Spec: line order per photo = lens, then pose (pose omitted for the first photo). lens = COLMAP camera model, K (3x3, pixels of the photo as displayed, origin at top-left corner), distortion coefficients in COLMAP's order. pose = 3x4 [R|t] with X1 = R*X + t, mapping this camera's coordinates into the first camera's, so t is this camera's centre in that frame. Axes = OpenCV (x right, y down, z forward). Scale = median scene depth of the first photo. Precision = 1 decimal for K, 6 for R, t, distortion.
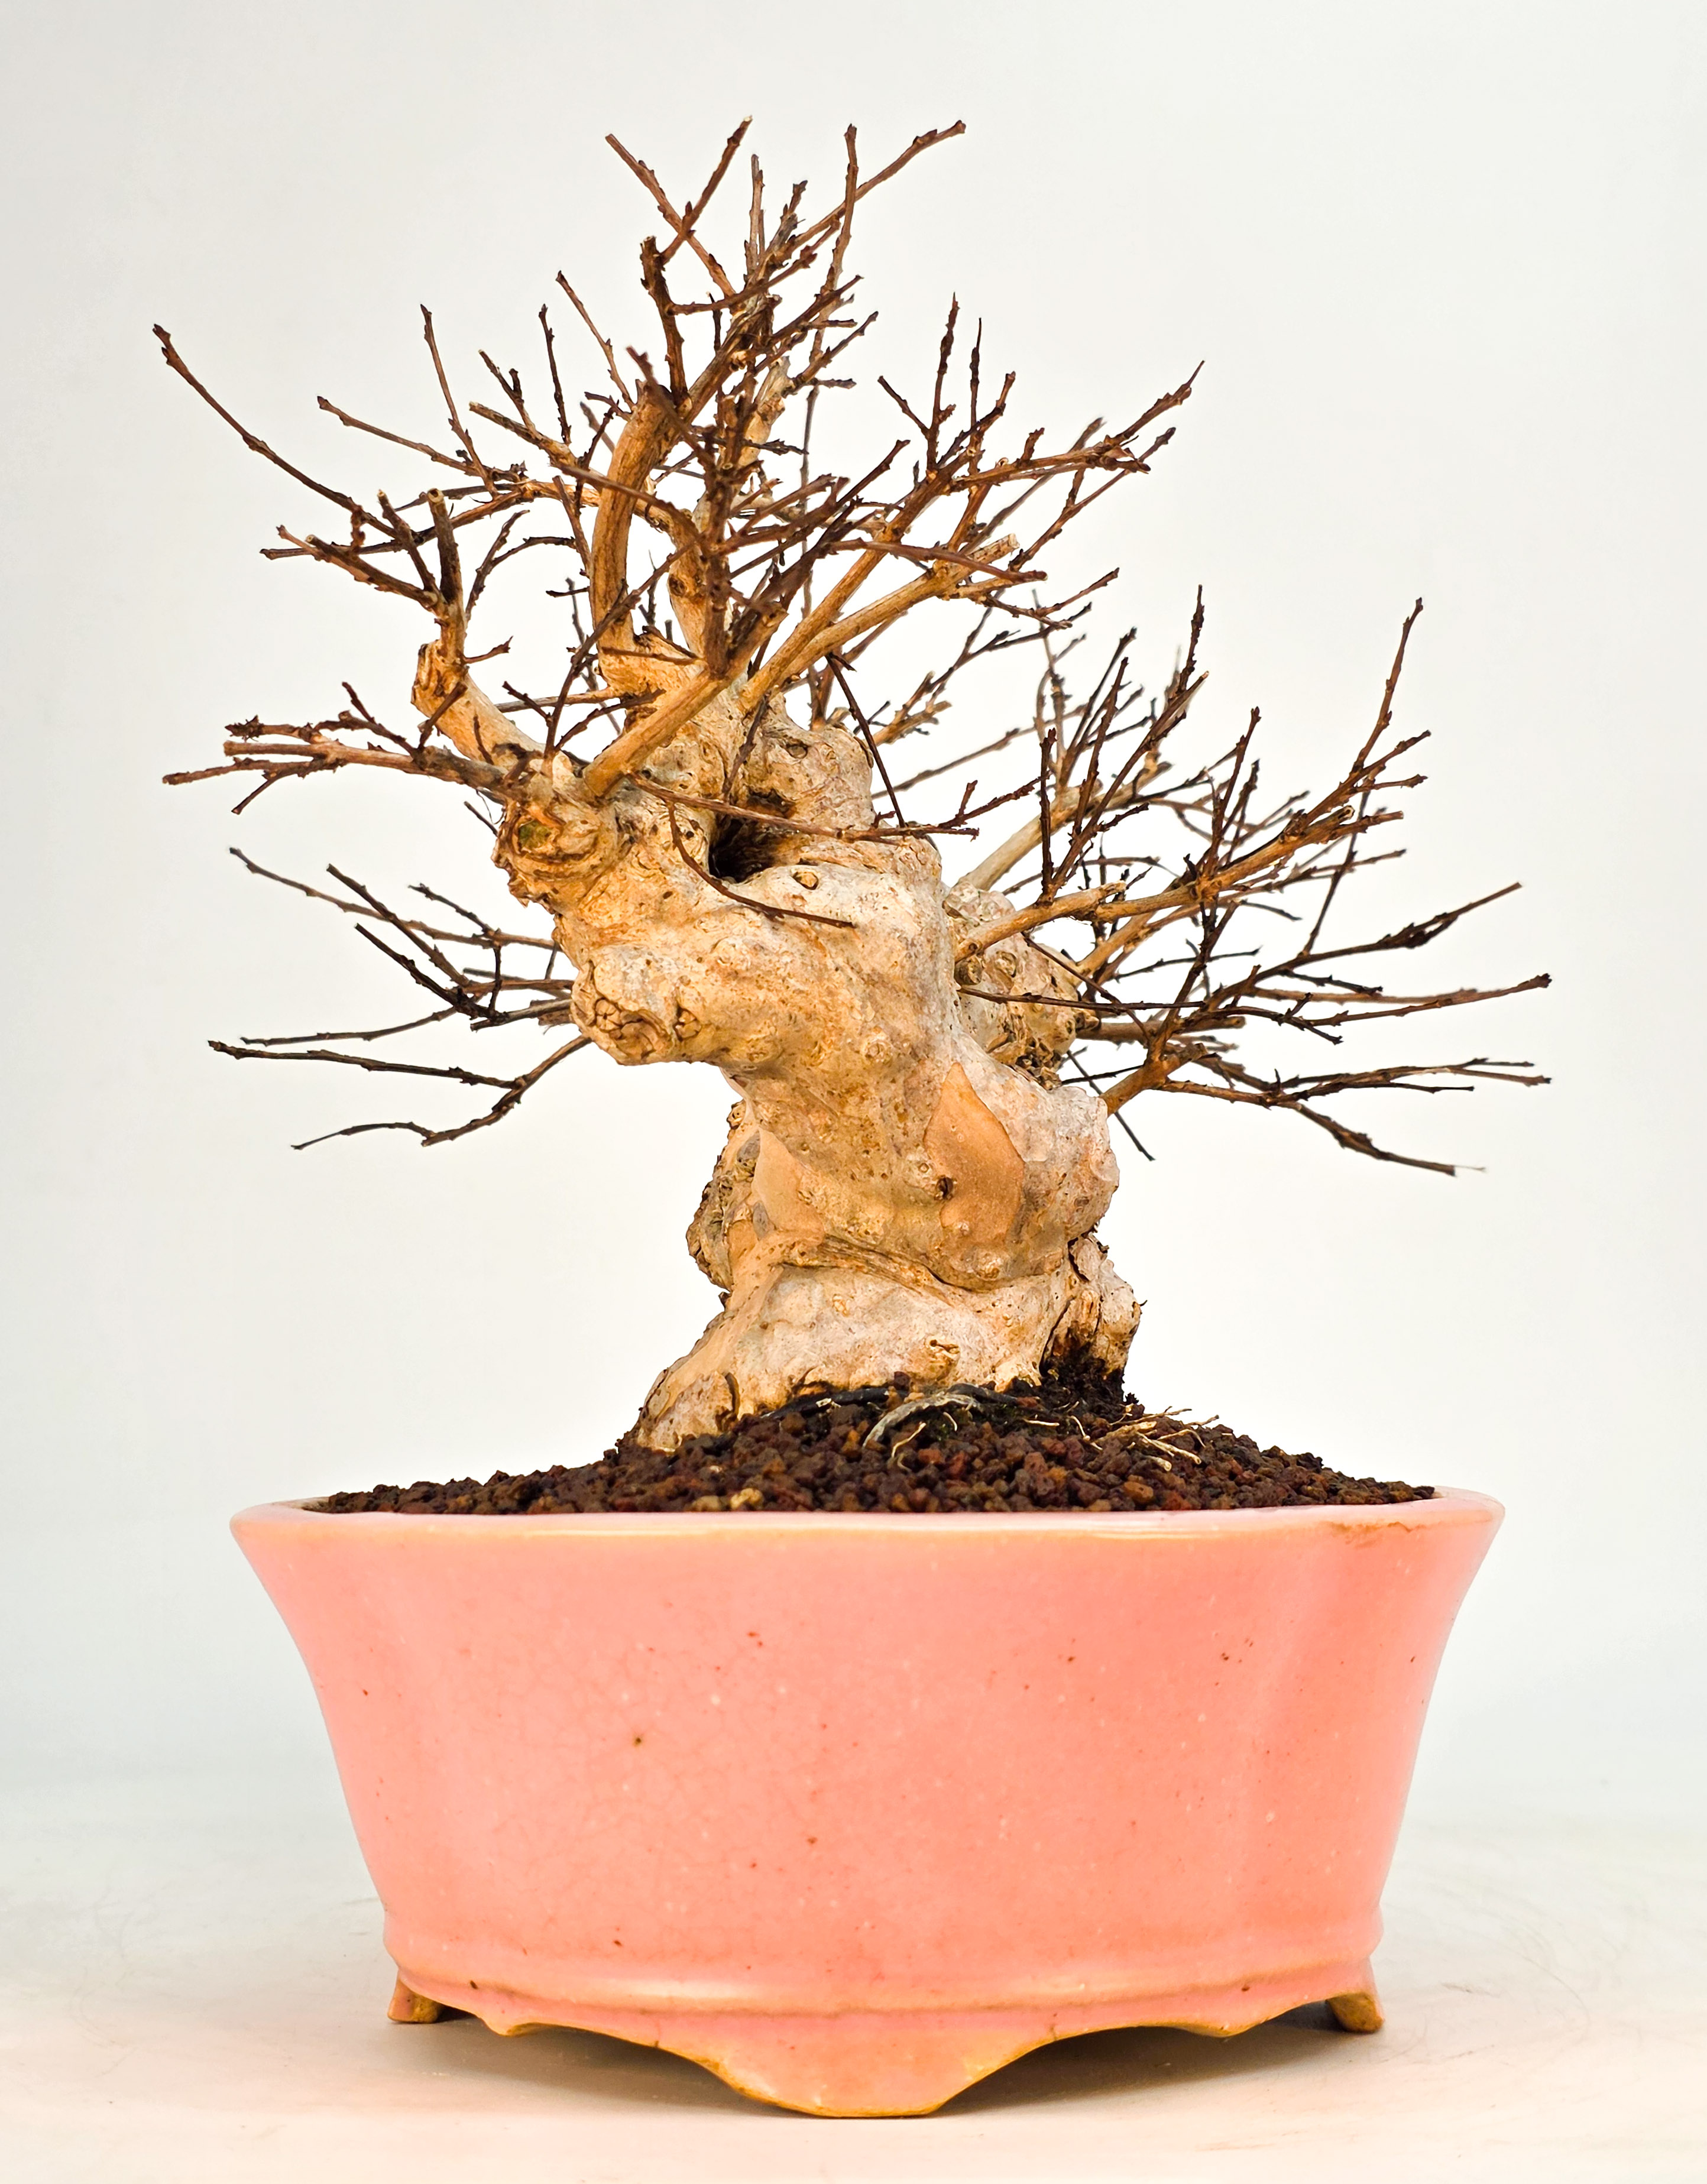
lens RADIAL K [[3263.6, 0, 853.6], [0, 3263.6, 1066.8], [0, 0, 1]] dist [0.150716, -0.125147]
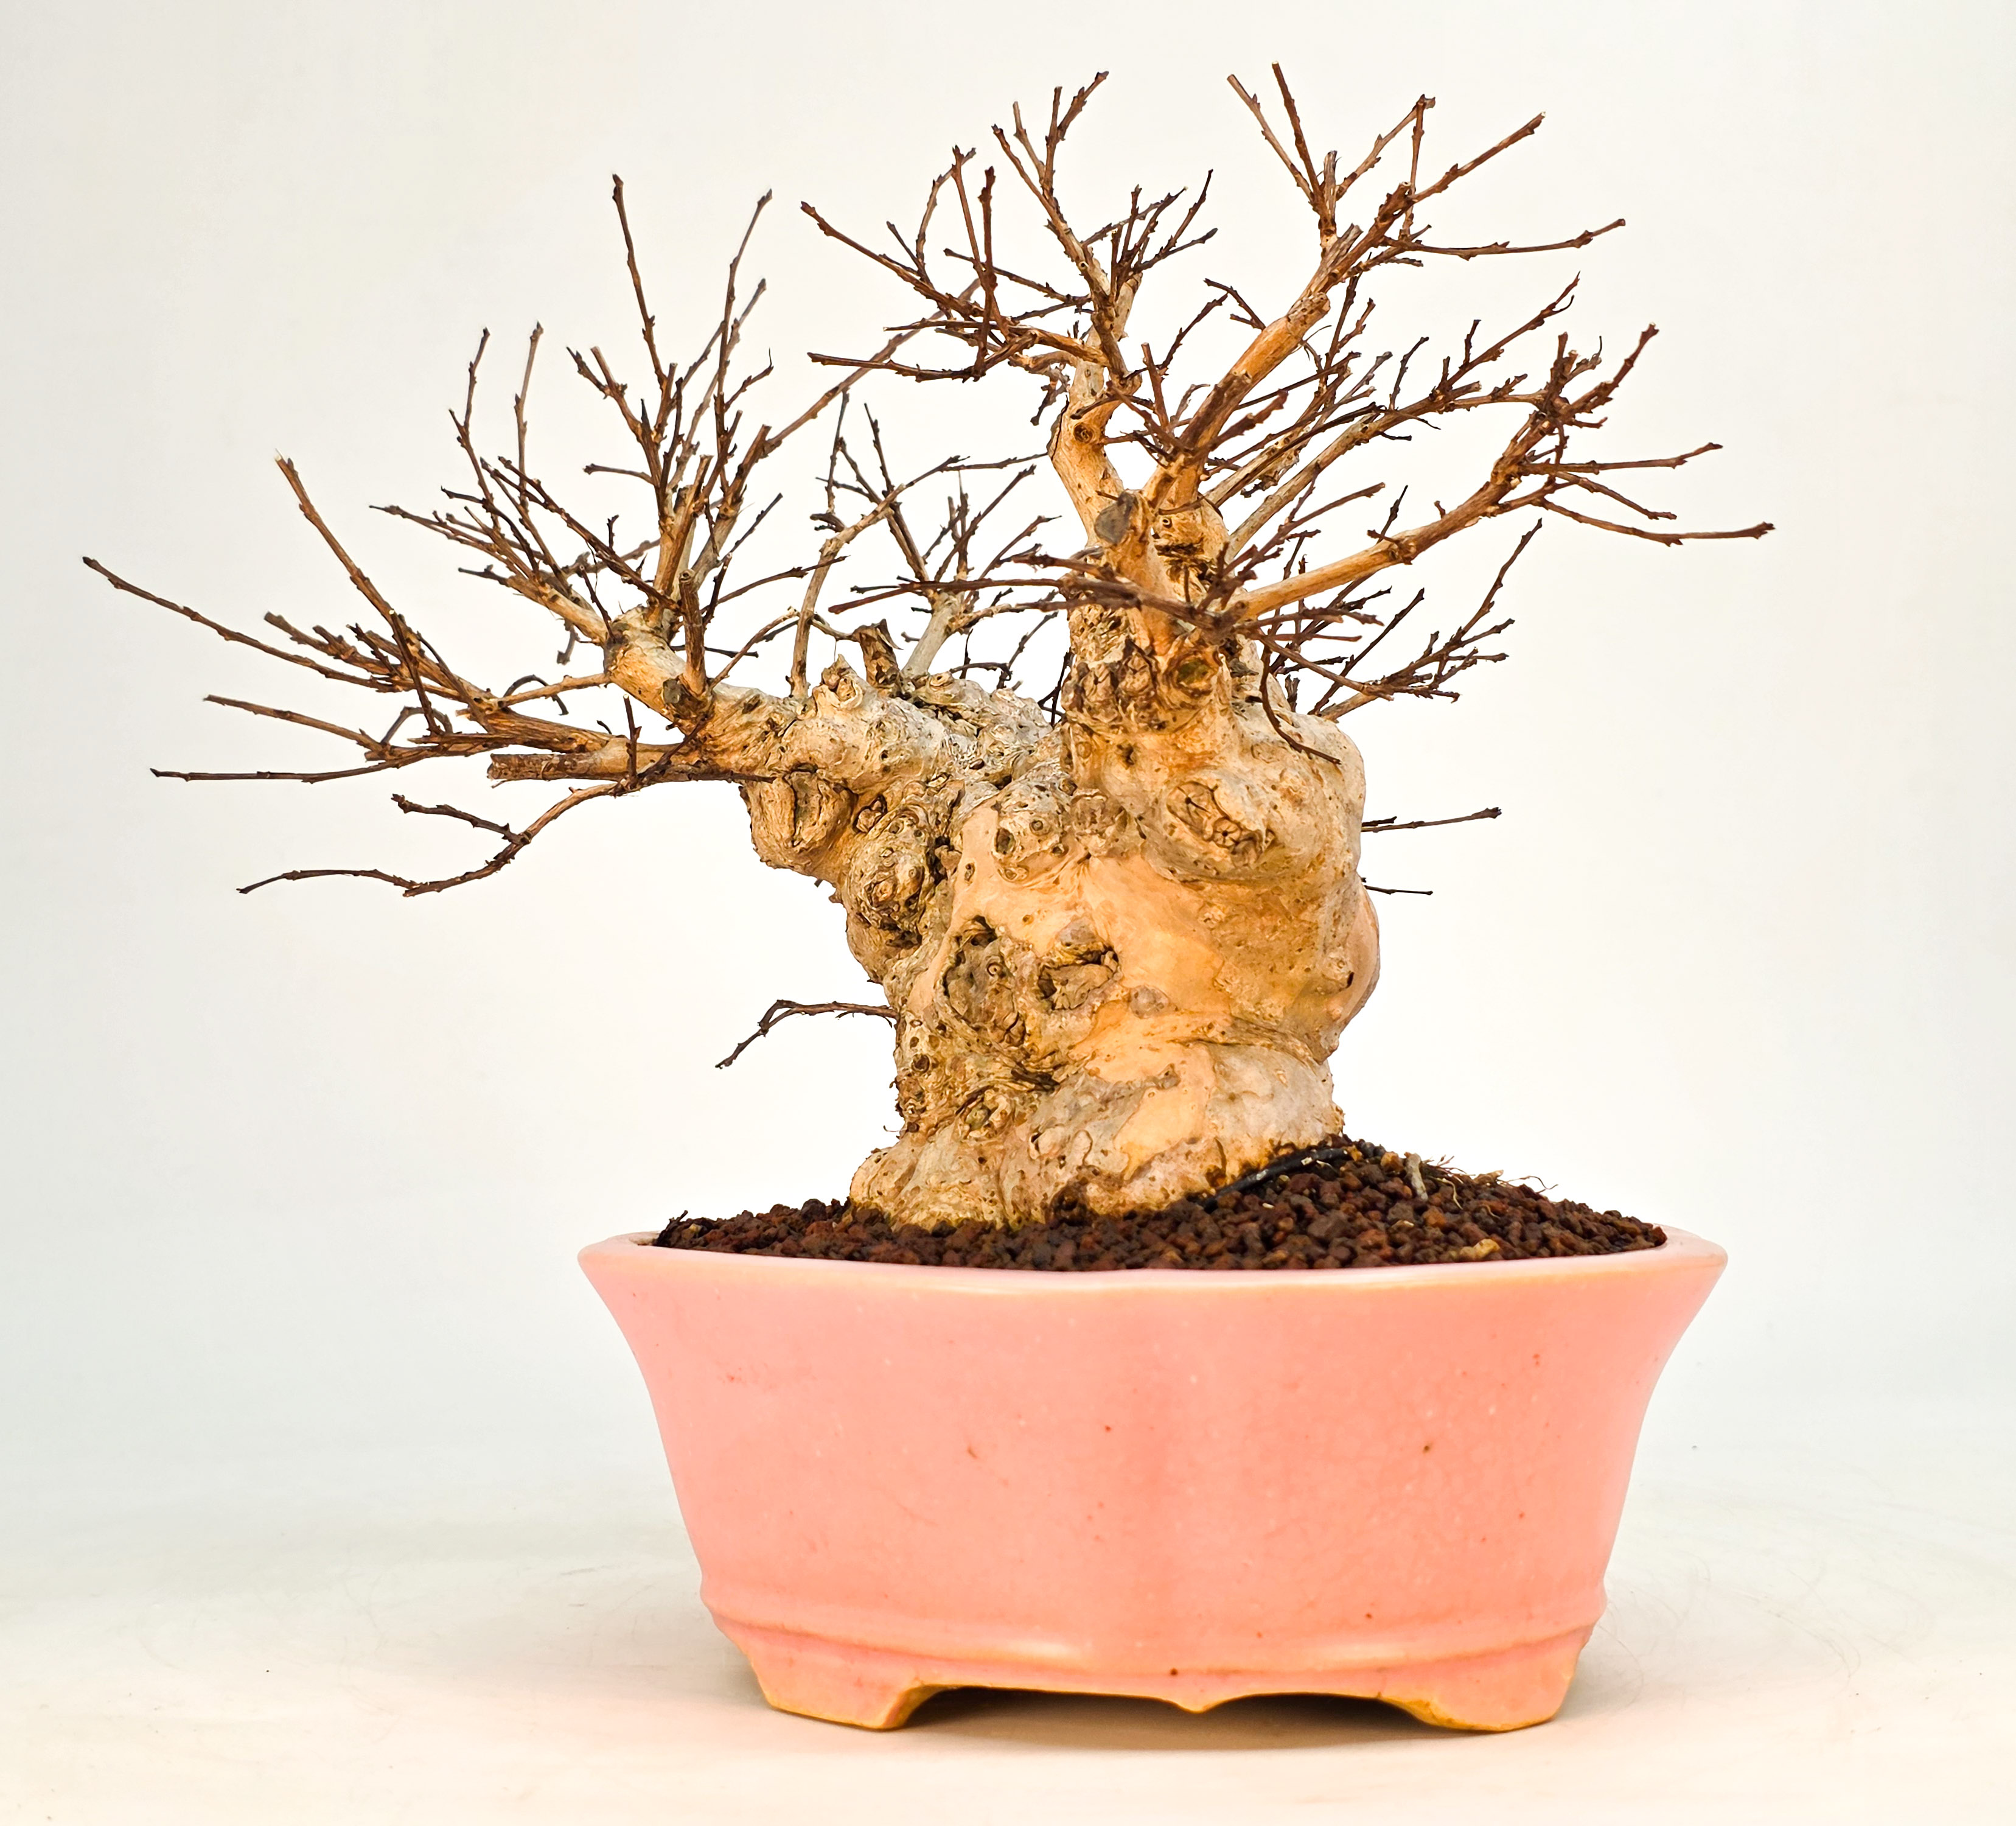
lens RADIAL K [[3298.7, 0, 1008.0], [0, 3298.7, 913.0], [0, 0, 1]] dist [0.165895, -0.004086]
pose [[0.735602, 0.022373, 0.677045, -0.896551], [-0.062908, 0.997392, 0.035390, -0.023382], [-0.674487, -0.068625, 0.735090, 0.188517]]
